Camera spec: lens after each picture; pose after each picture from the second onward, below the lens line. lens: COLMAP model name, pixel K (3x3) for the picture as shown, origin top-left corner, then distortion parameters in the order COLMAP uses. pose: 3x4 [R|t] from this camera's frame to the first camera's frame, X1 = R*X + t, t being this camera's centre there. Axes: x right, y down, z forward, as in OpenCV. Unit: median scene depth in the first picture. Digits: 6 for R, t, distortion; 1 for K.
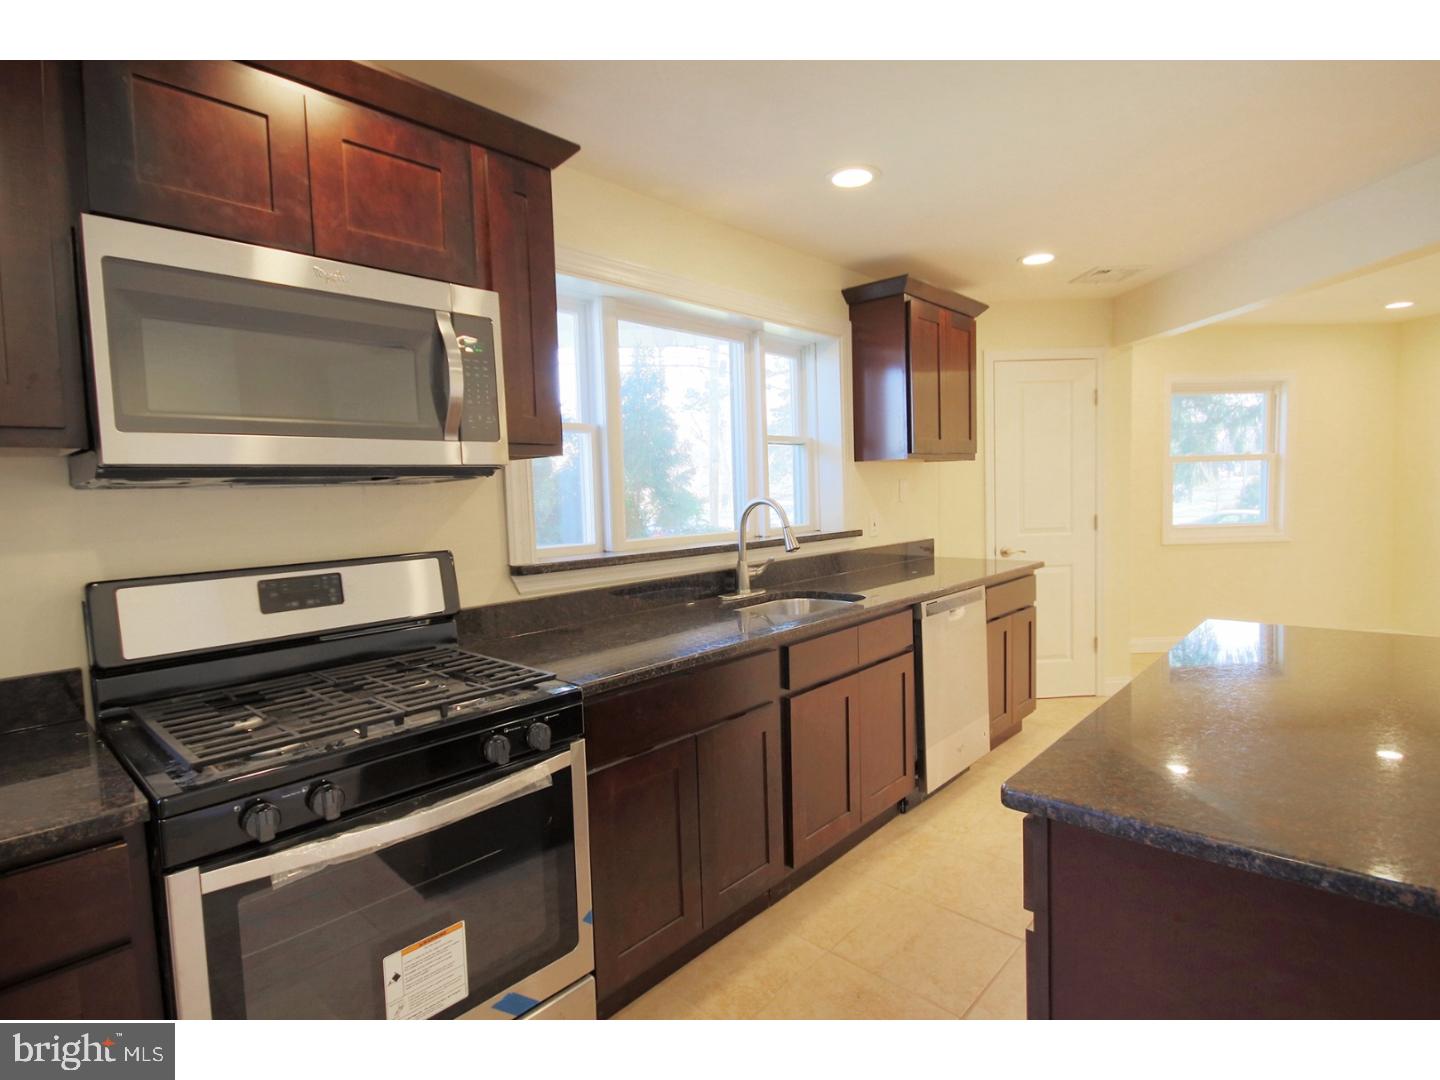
lens RADIAL K [[733.2, 0, 719.0], [0, 733.2, 536.5], [0, 0, 1]] dist [0.000963, 0.001402]
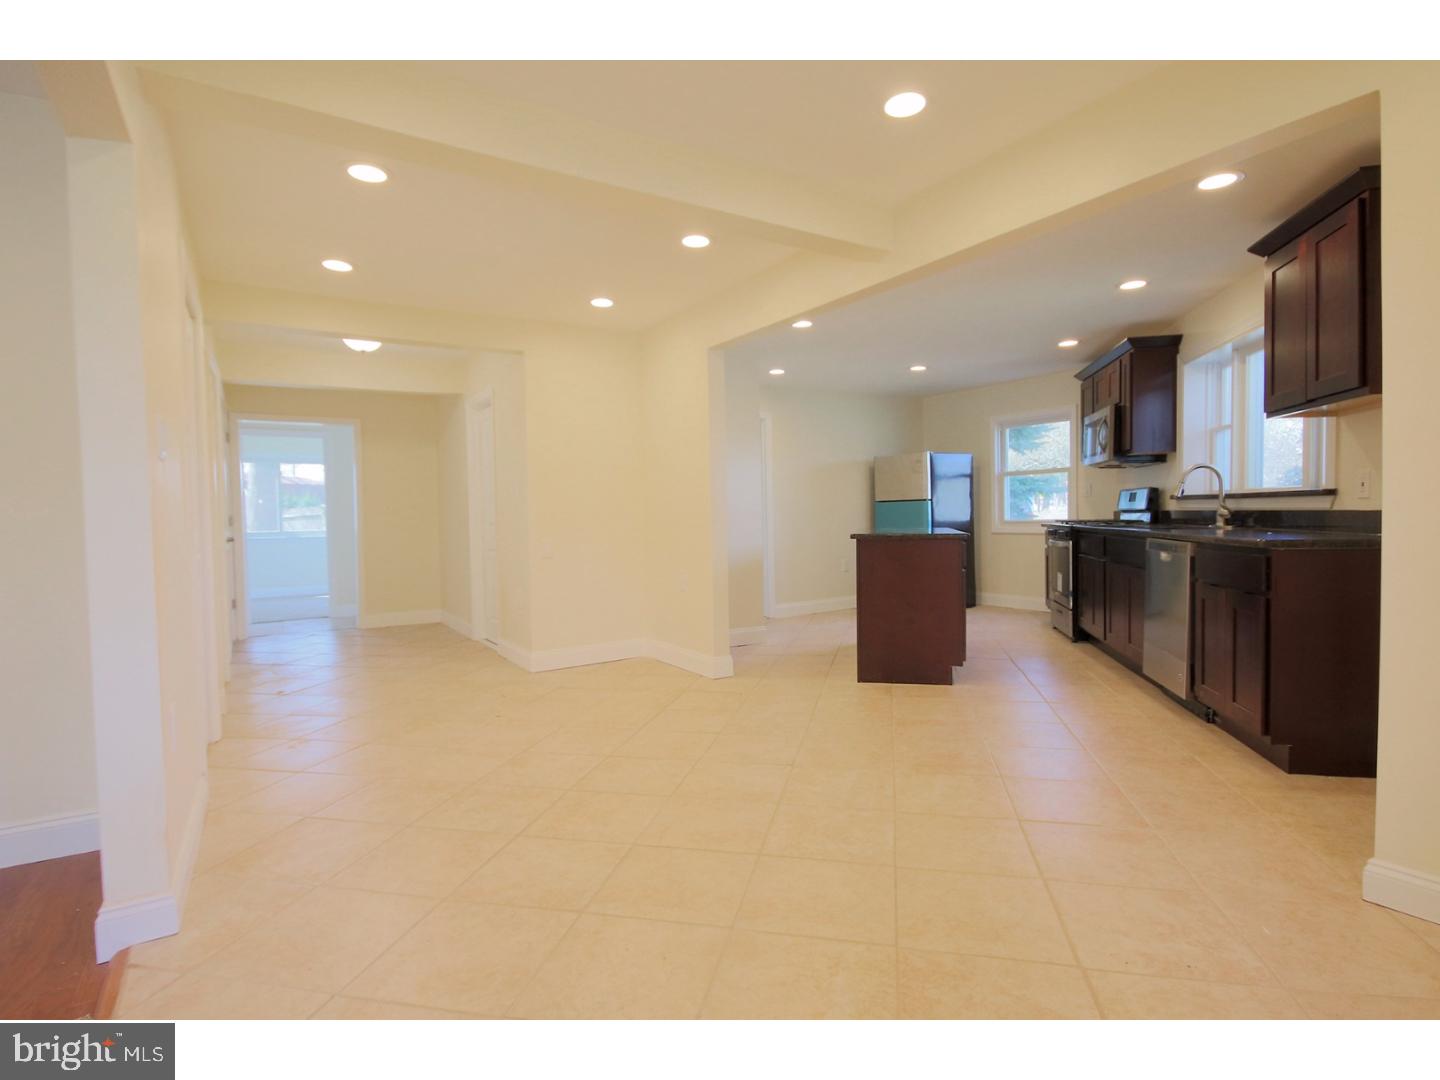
lens RADIAL K [[733.2, 0, 724.8], [0, 733.2, 537.8], [0, 0, 1]] dist [0.000963, 0.001402]
pose [[-0.870312, 0.042065, -0.490701, 1.692112], [-0.009997, 0.994632, 0.102995, -0.047892], [0.492399, 0.094544, -0.865220, 1.821441]]
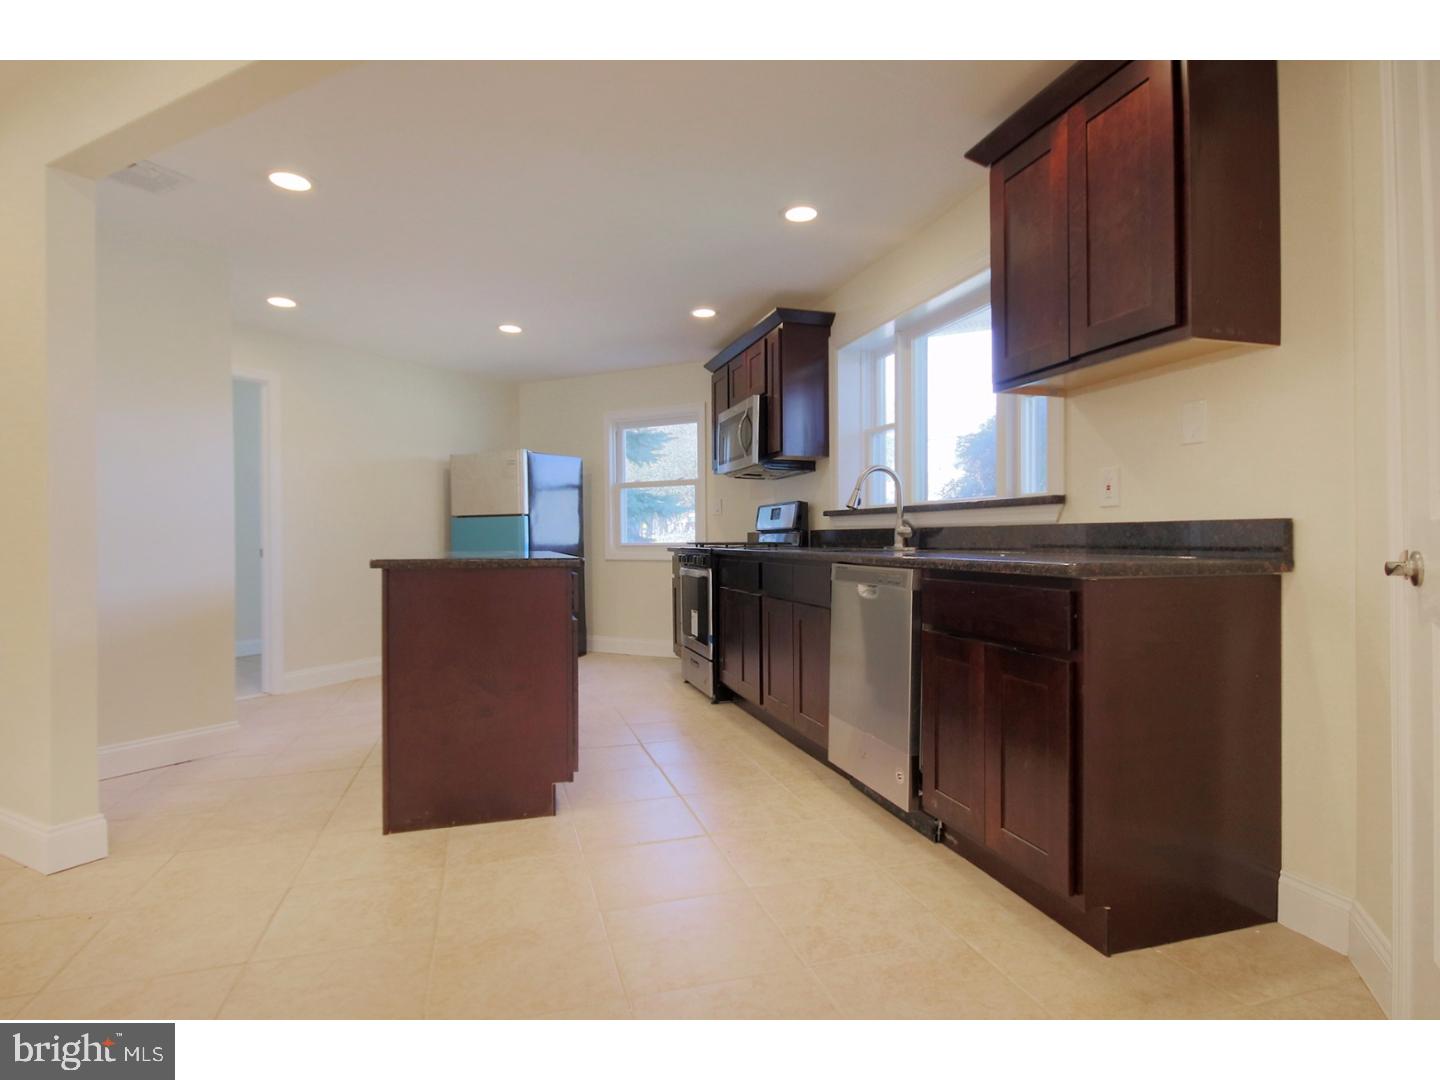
lens RADIAL K [[733.2, 0, 729.4], [0, 733.2, 543.4], [0, 0, 1]] dist [0.000963, 0.001402]
pose [[-0.501538, 0.019111, -0.864924, 1.189392], [-0.053719, 0.997139, 0.053181, 0.020445], [0.863466, 0.073135, -0.499077, 1.352959]]
